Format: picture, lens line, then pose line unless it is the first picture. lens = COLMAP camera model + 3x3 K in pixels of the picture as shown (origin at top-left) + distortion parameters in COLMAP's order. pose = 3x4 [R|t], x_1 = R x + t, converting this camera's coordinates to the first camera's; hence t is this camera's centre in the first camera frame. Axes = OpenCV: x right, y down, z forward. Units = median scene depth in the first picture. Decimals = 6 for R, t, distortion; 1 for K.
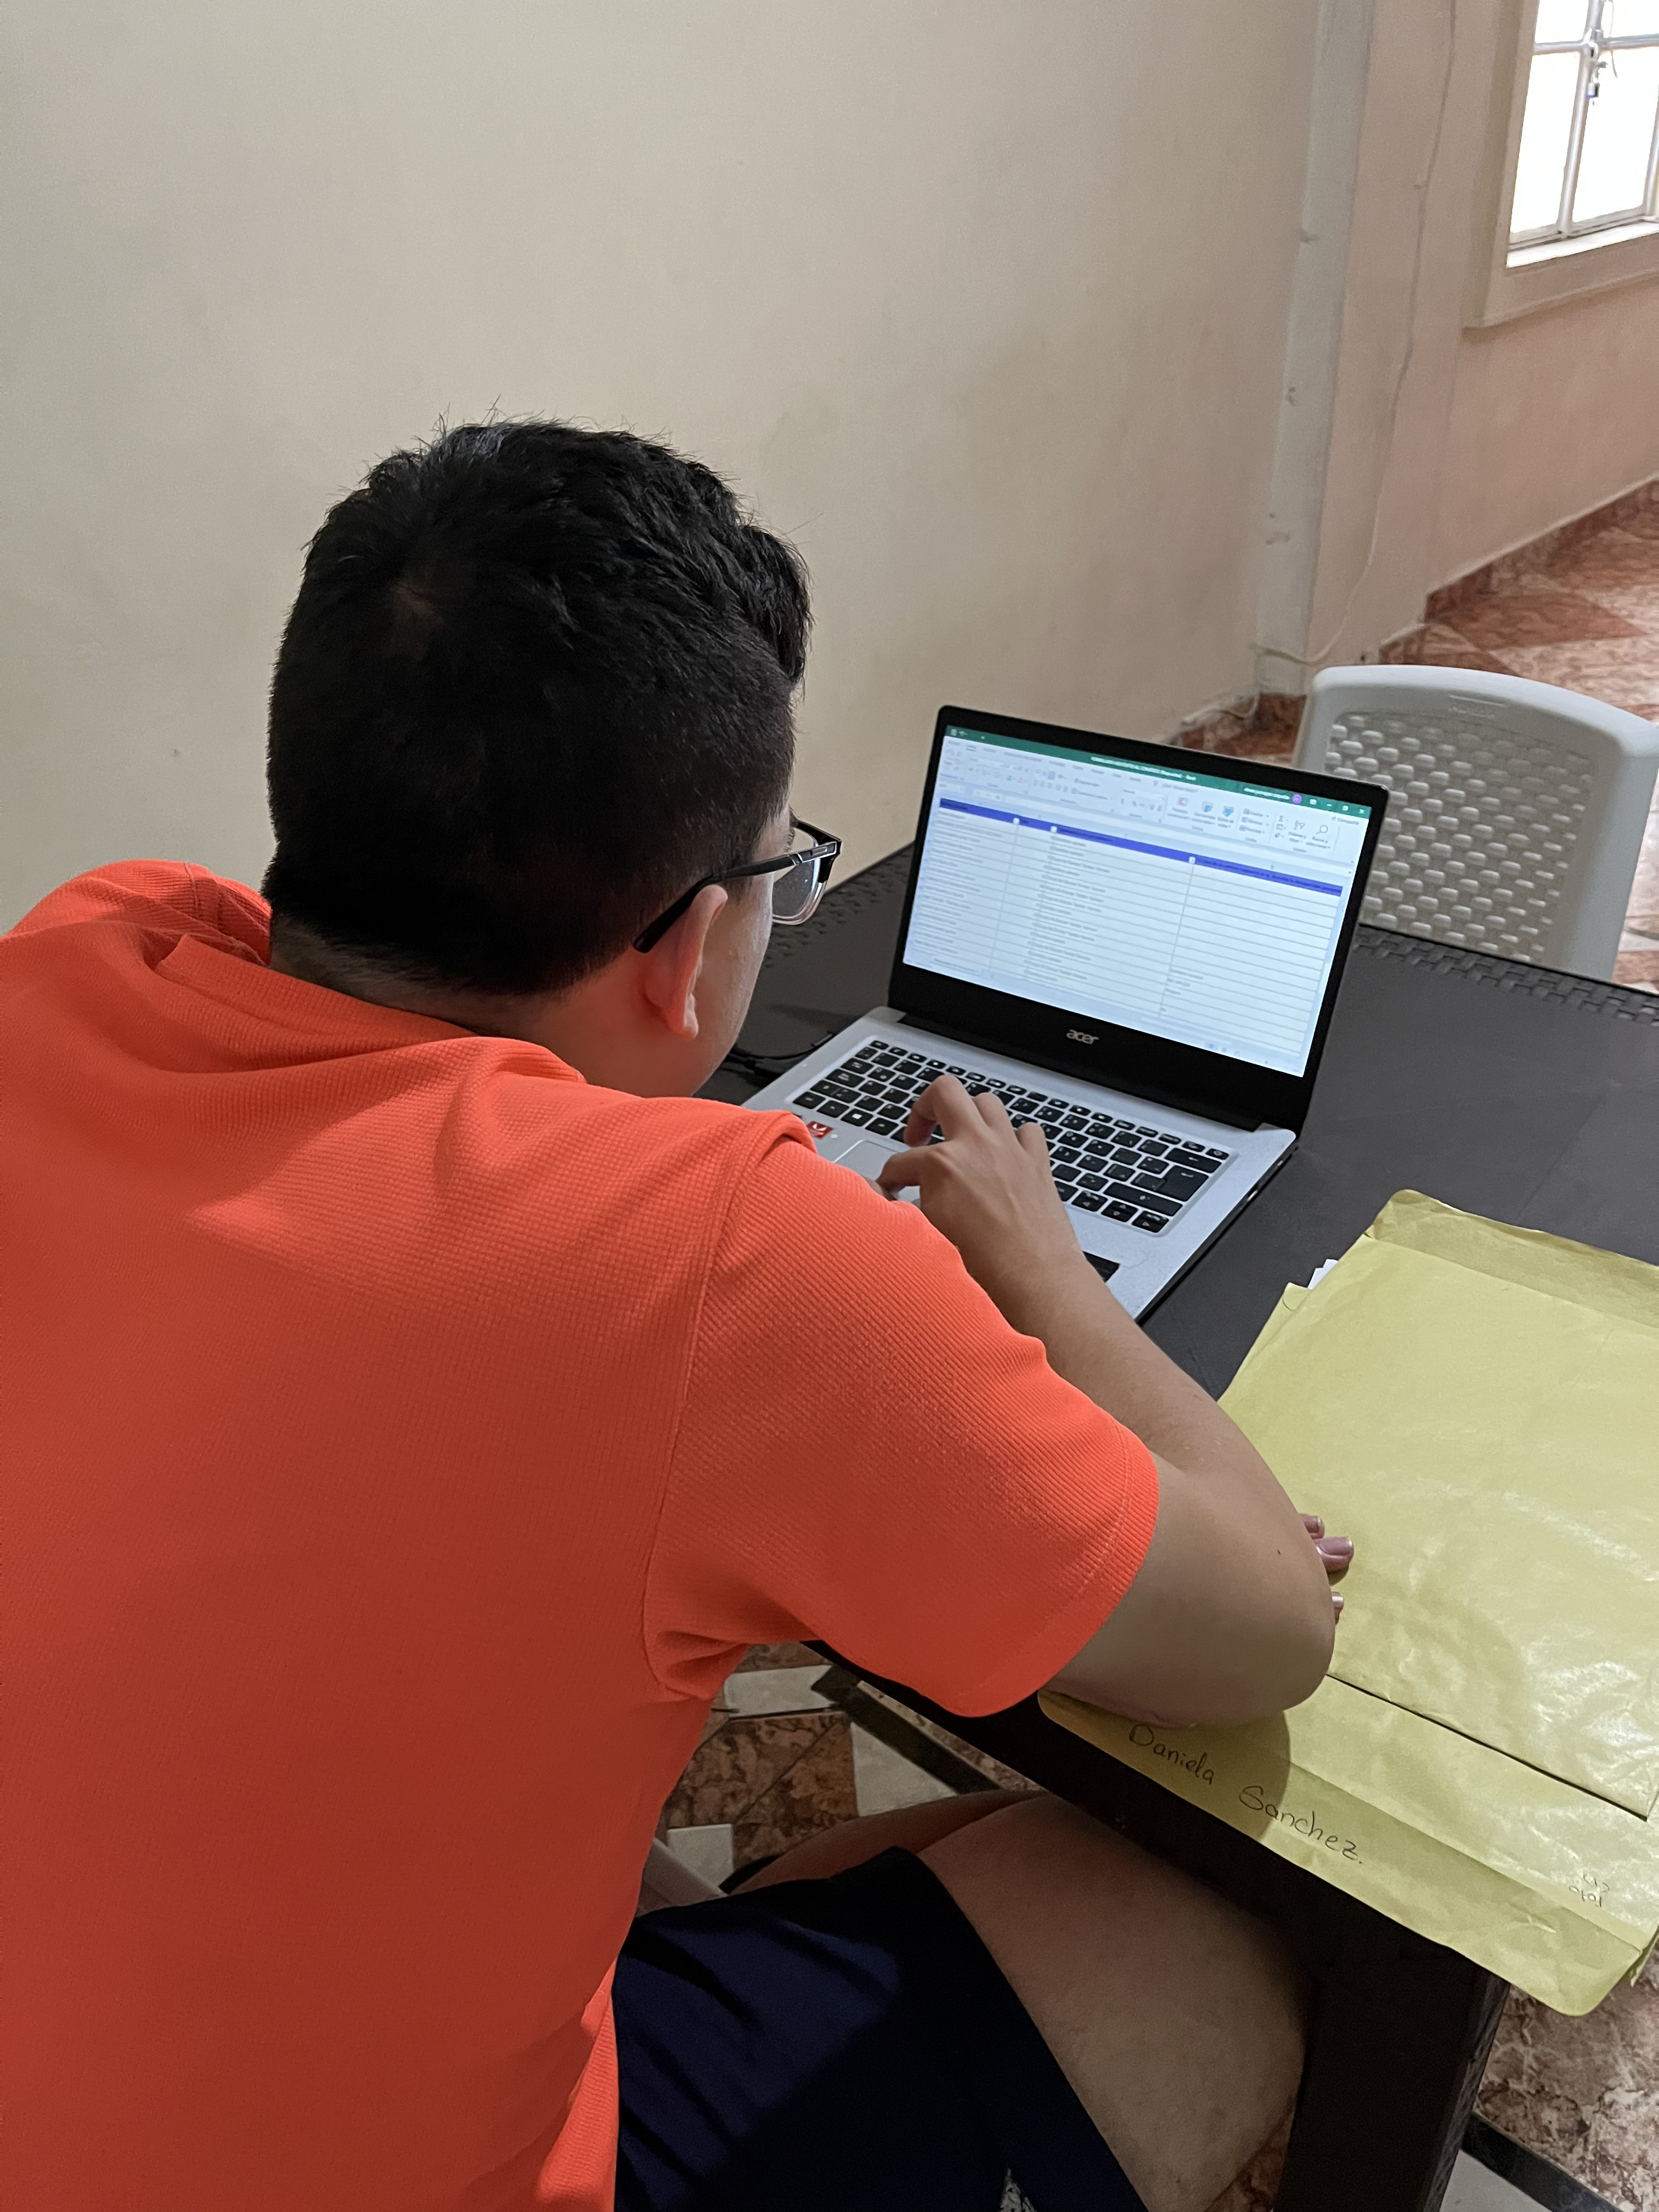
lens RADIAL K [[1690.9, 0, 807.6], [0, 1690.9, 1107.0], [0, 0, 1]] dist [0.053004, -0.075890]
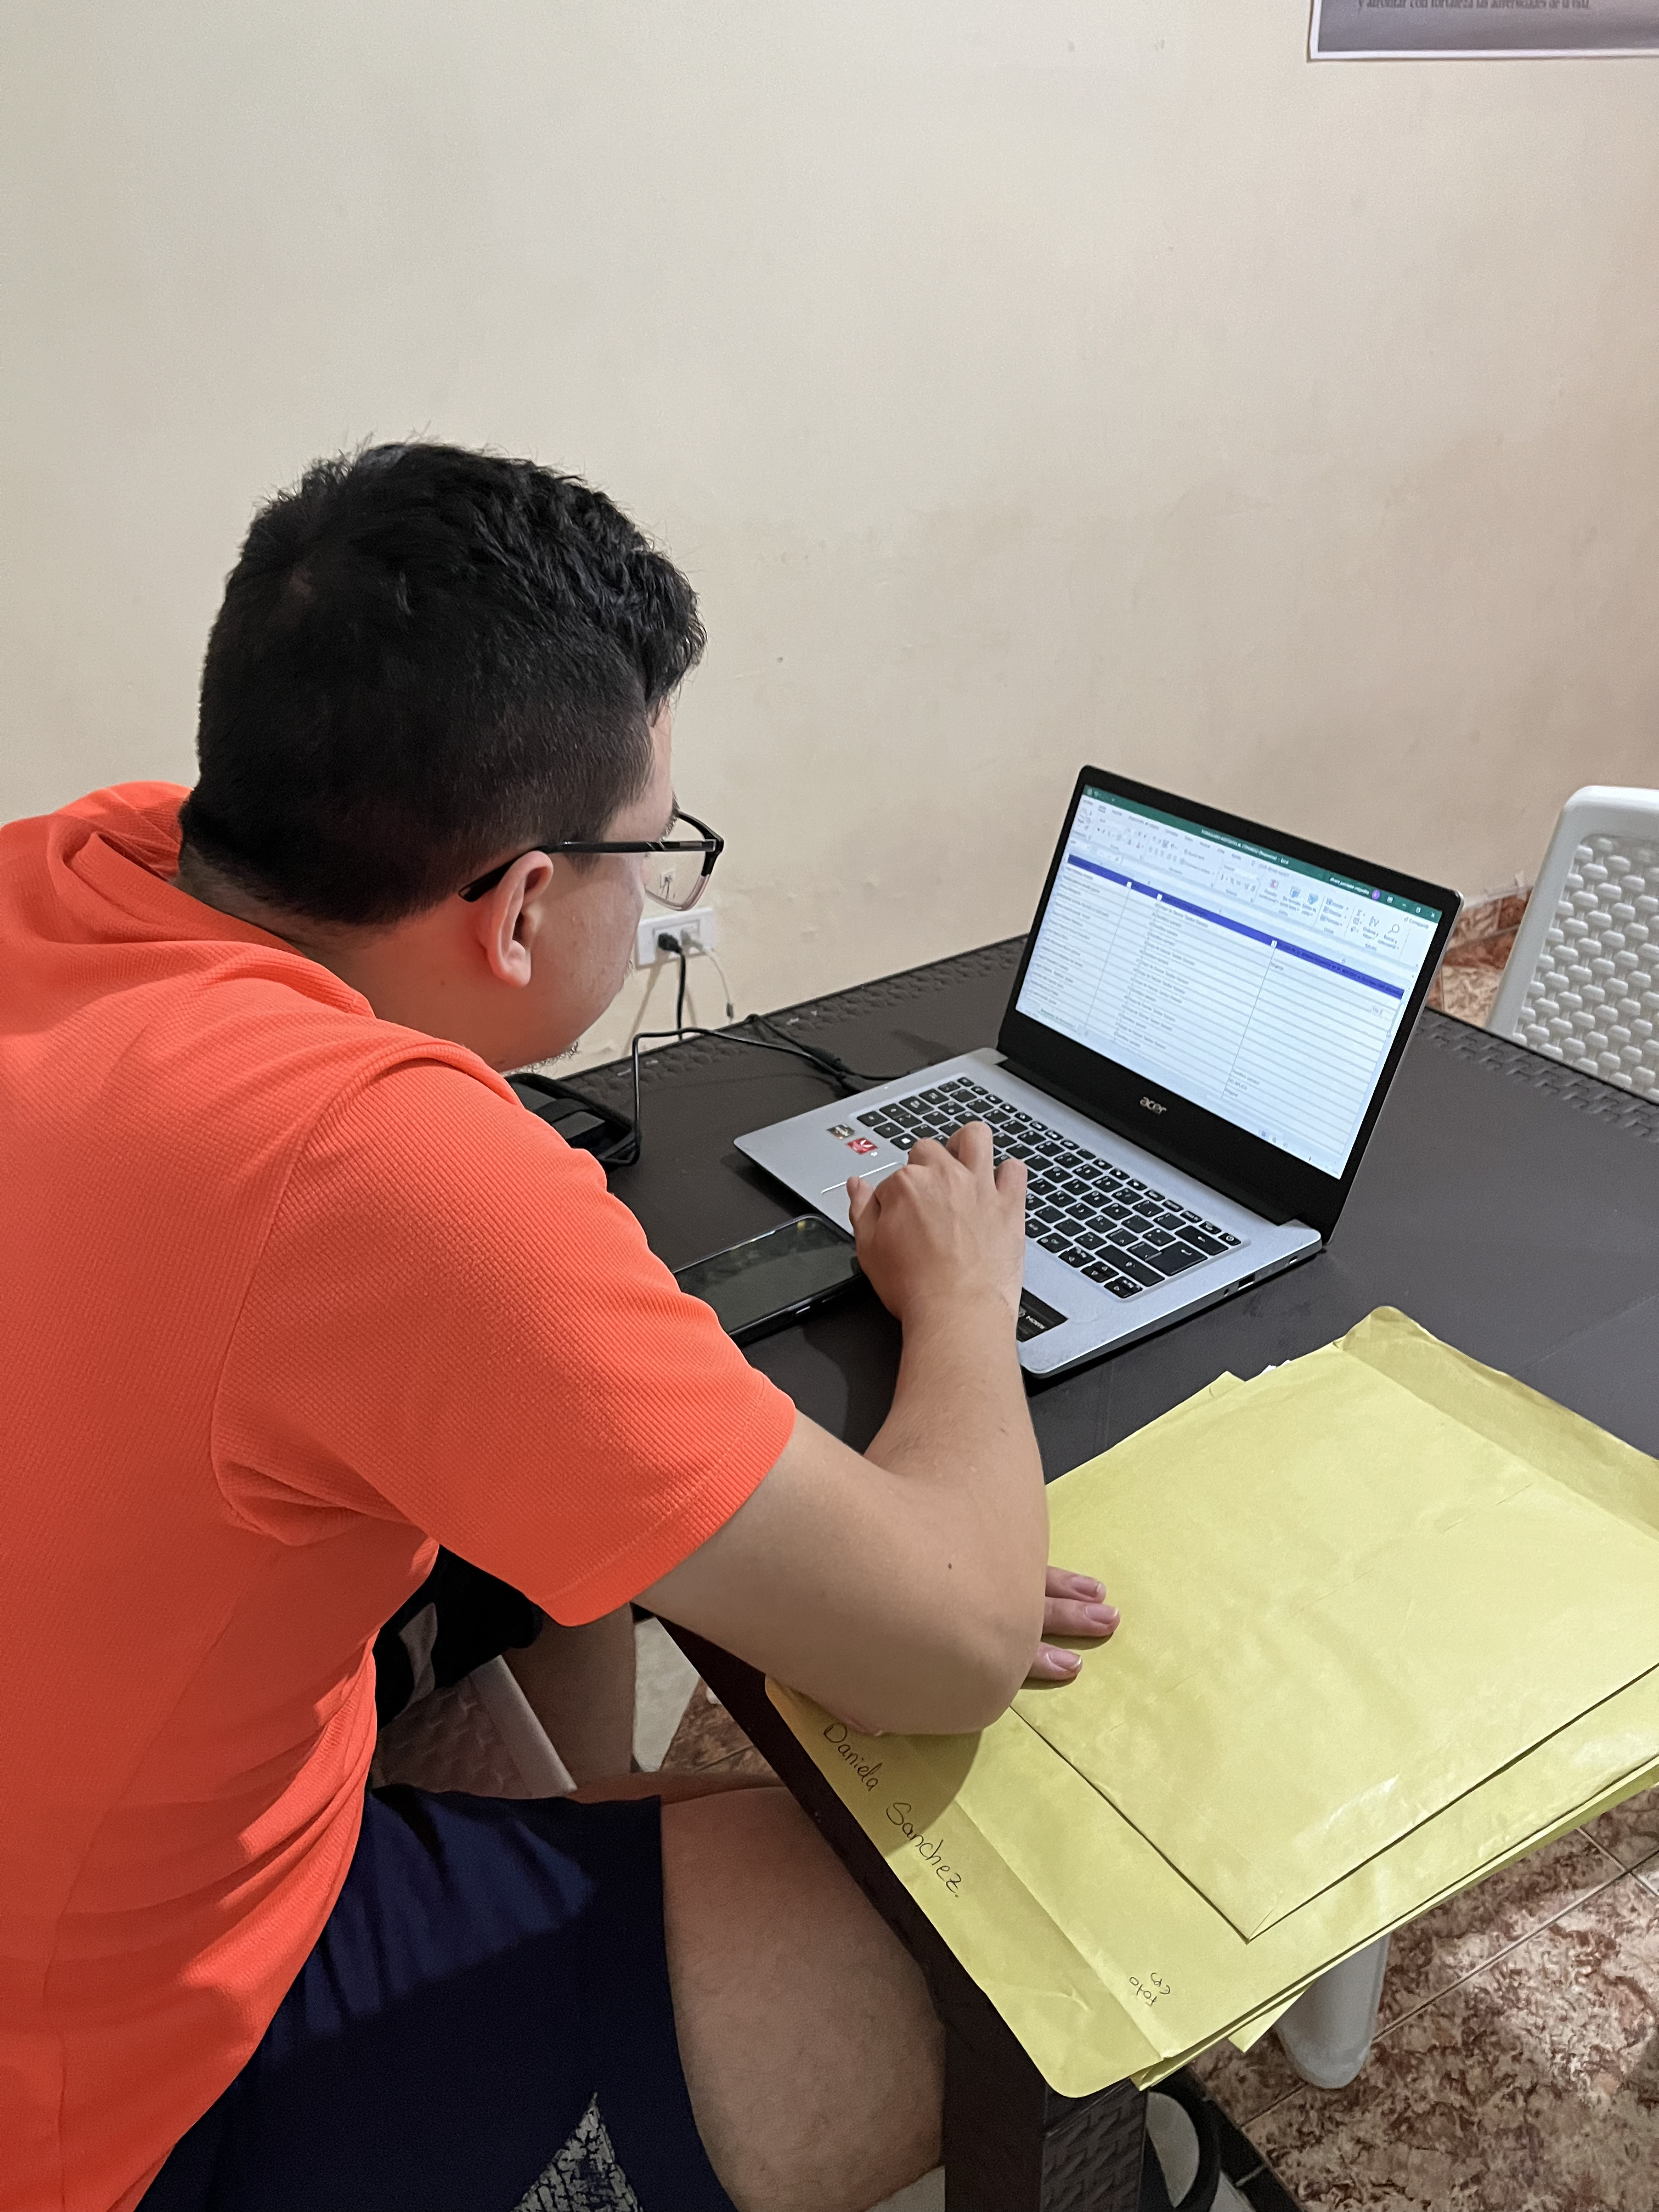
lens RADIAL K [[1690.9, 0, 811.8], [0, 1690.9, 1083.3], [0, 0, 1]] dist [0.053004, -0.075890]
pose [[0.946555, 0.168234, -0.275192, 0.266982], [-0.181438, 0.983132, -0.023056, 0.005691], [0.266671, 0.071754, 0.961113, -0.014390]]
